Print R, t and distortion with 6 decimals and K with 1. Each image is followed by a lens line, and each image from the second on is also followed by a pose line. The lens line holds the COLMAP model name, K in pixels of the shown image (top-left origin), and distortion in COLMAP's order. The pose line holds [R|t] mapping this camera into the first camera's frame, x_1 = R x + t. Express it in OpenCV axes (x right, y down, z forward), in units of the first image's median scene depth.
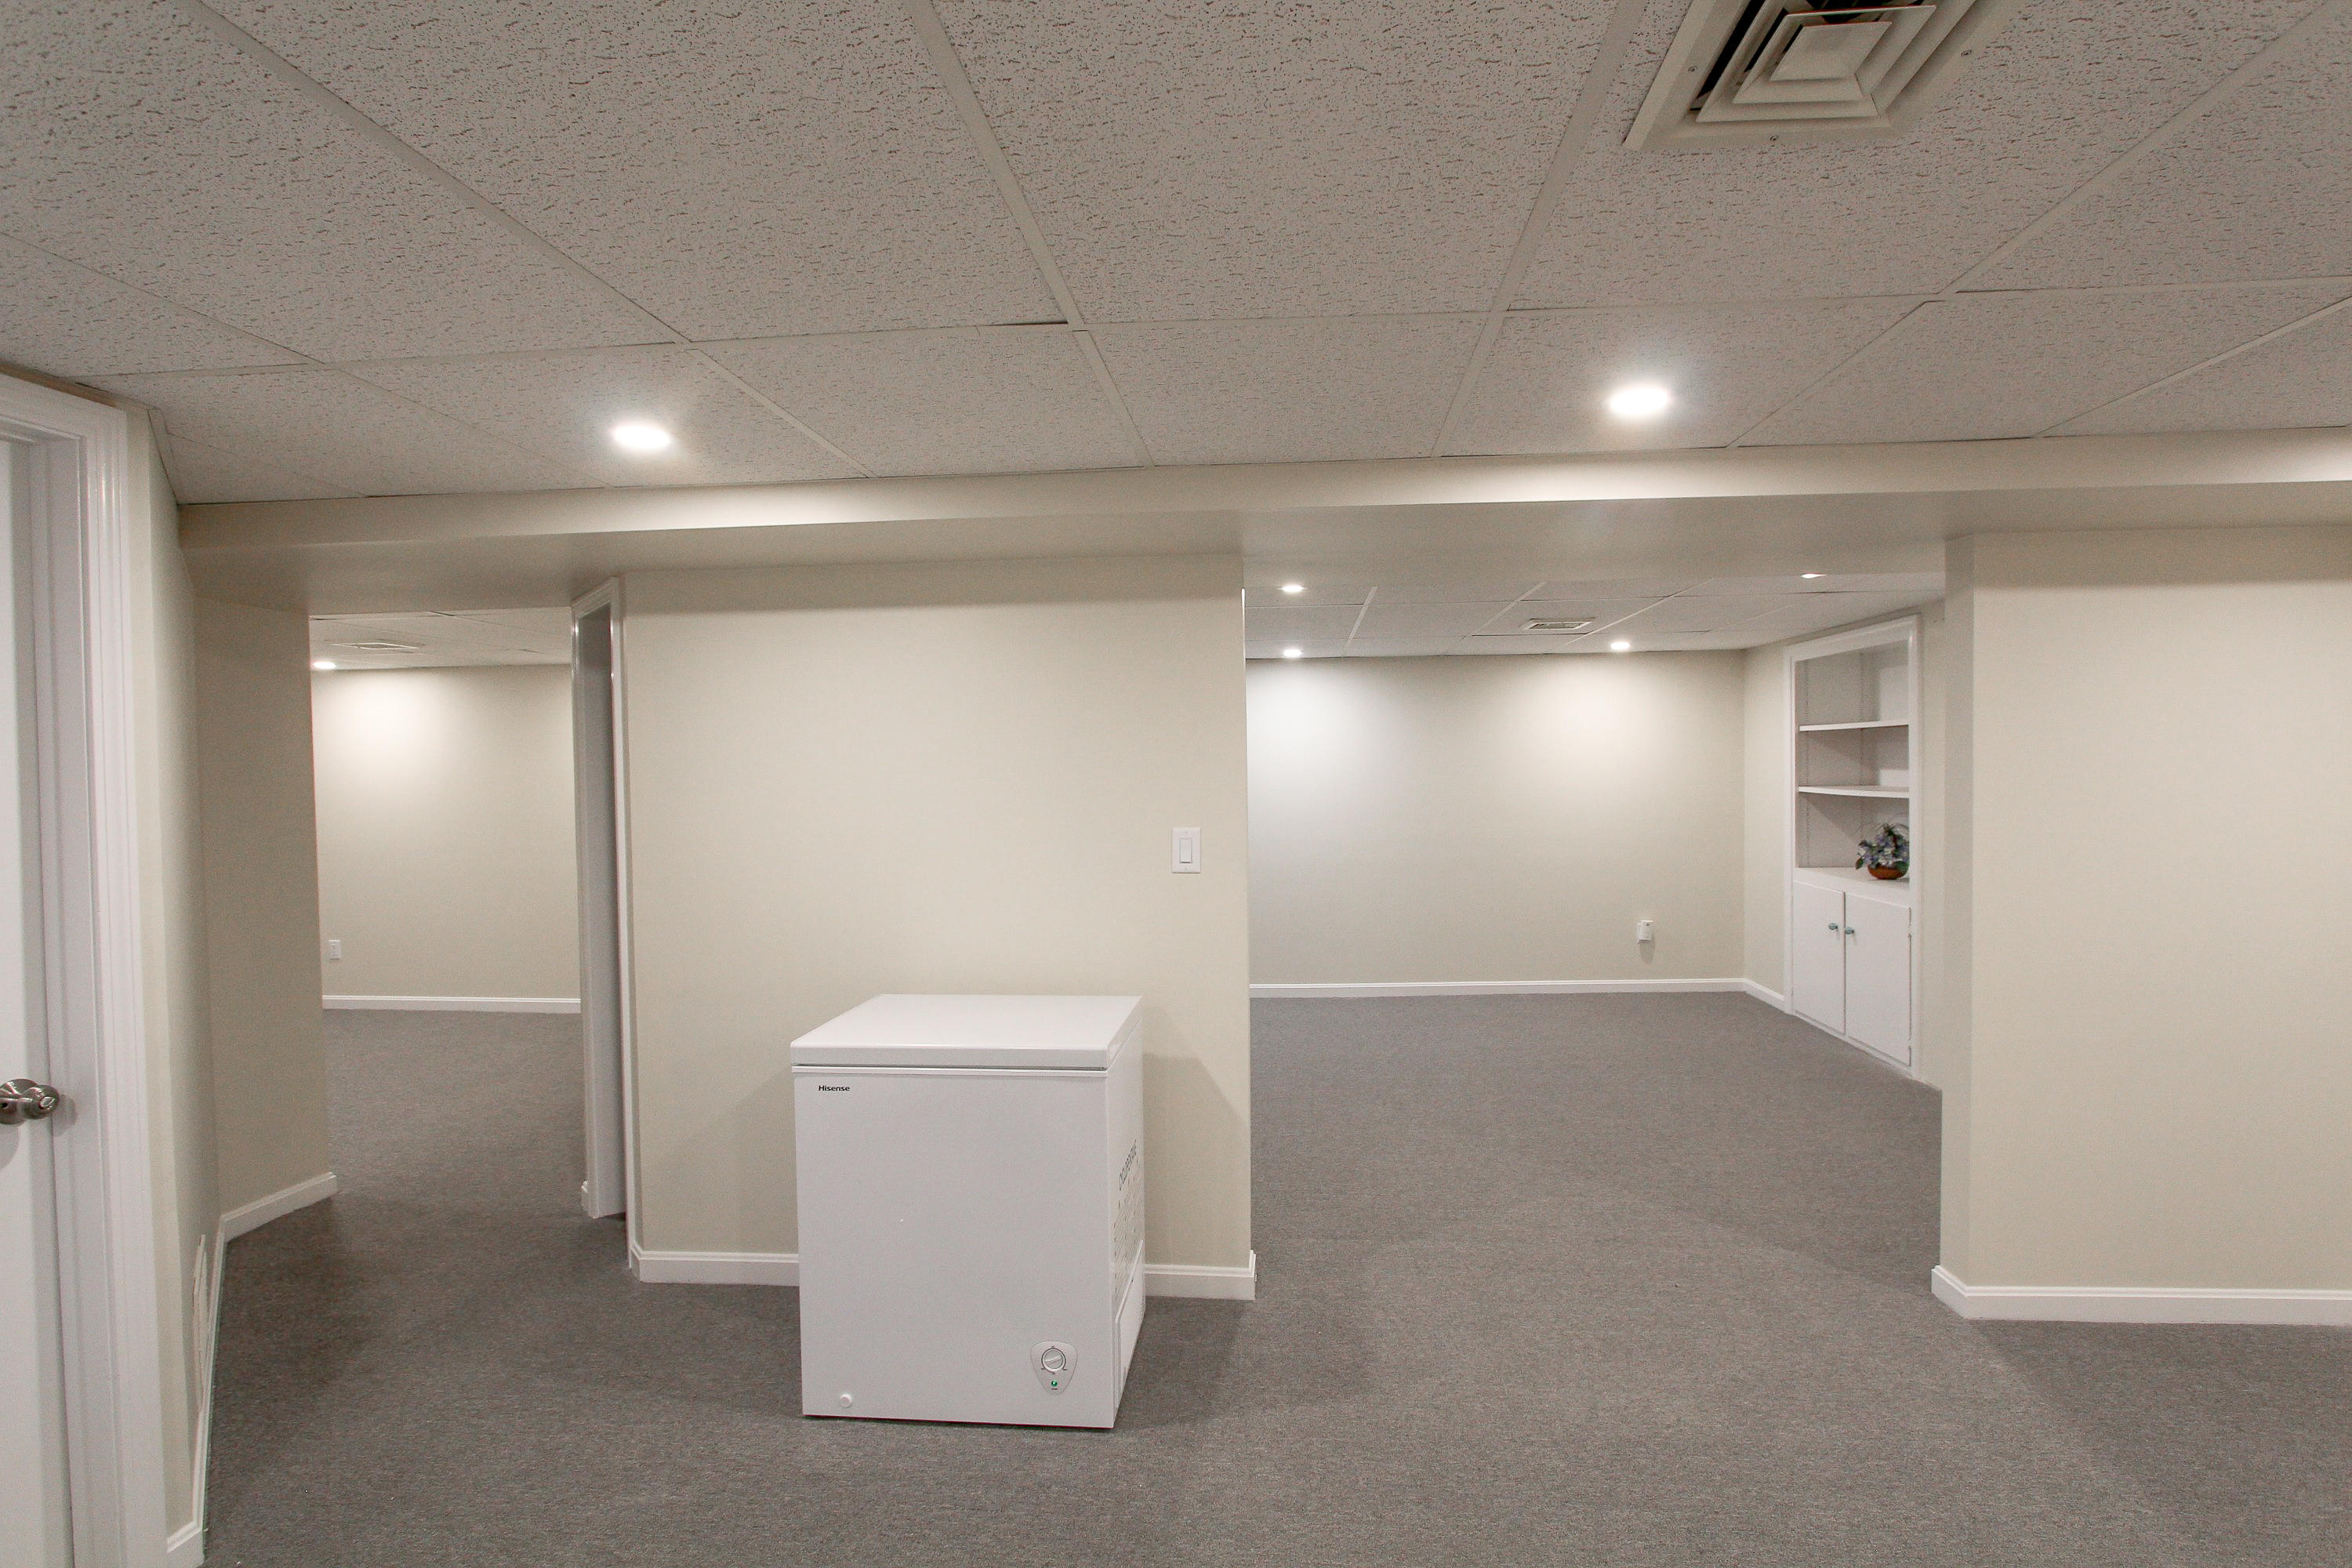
lens RADIAL K [[1102.8, 0, 1197.8], [0, 1102.8, 791.7], [0, 0, 1]] dist [-0.012554, -0.000076]
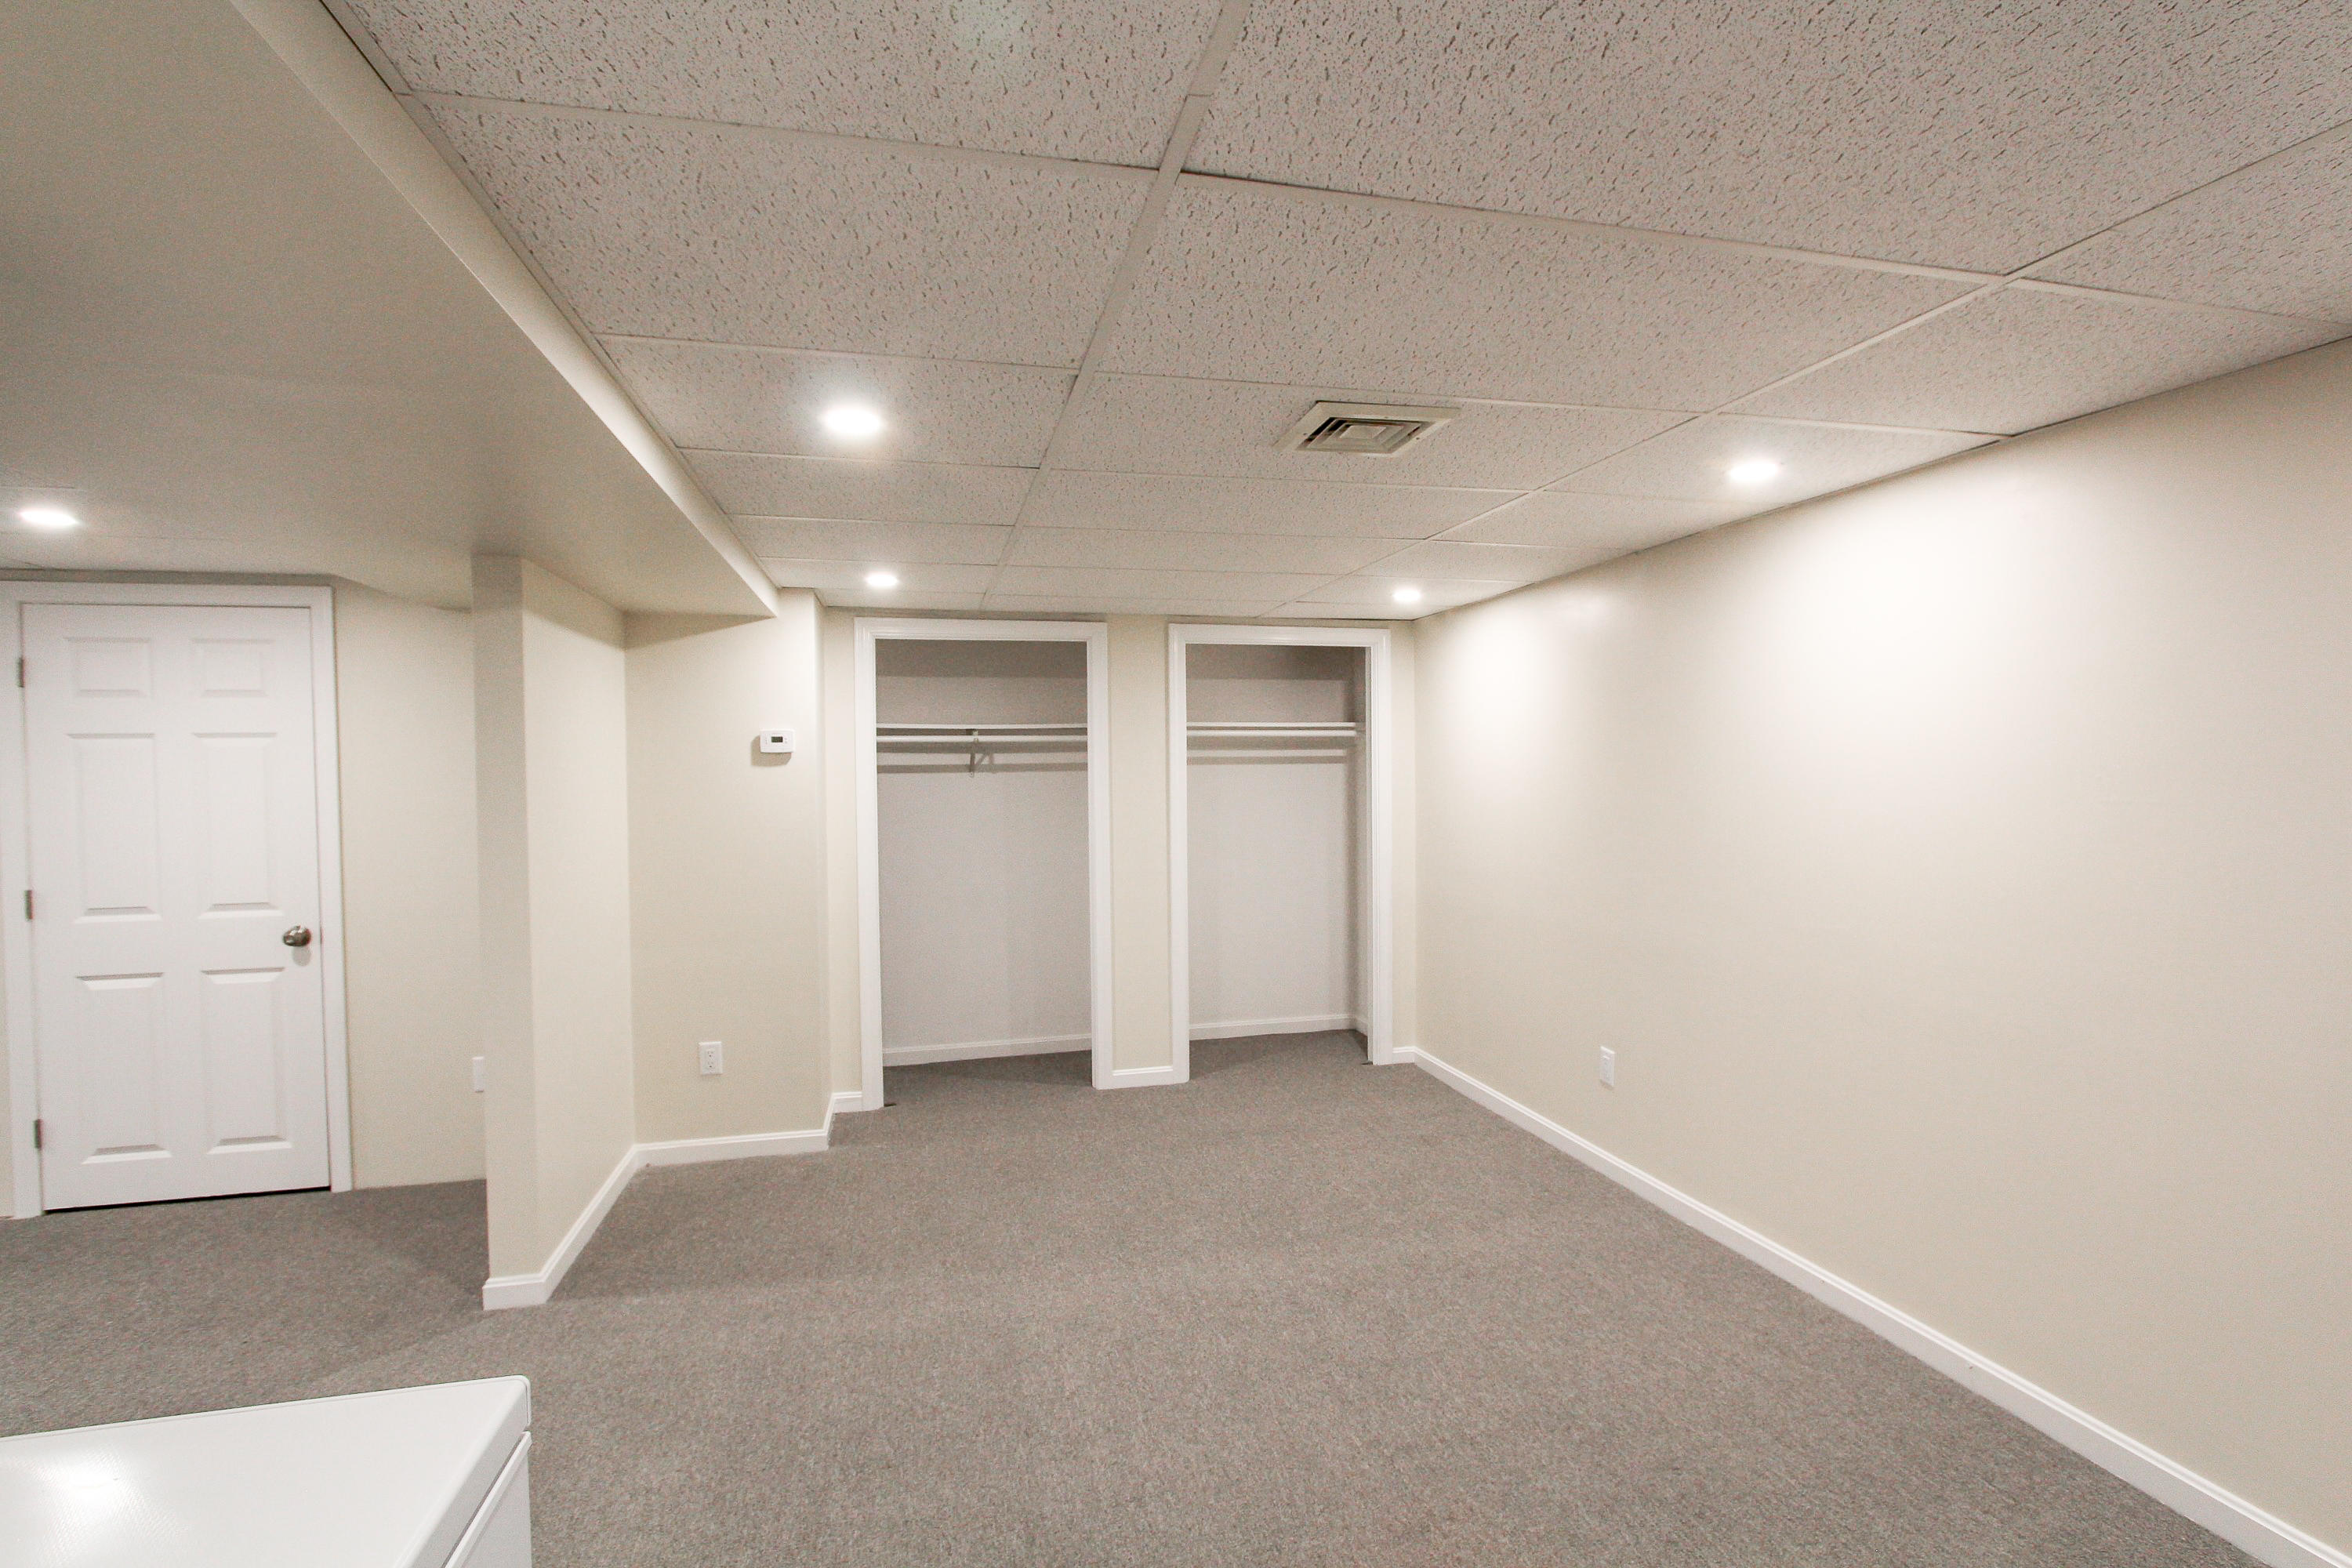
lens RADIAL K [[1102.8, 0, 1197.8], [0, 1102.8, 791.7], [0, 0, 1]] dist [-0.012554, -0.000076]
pose [[-0.335679, -0.004937, 0.941963, -1.219612], [0.038809, 0.999065, 0.019067, -0.009034], [-0.941176, 0.042957, -0.335174, 1.819778]]
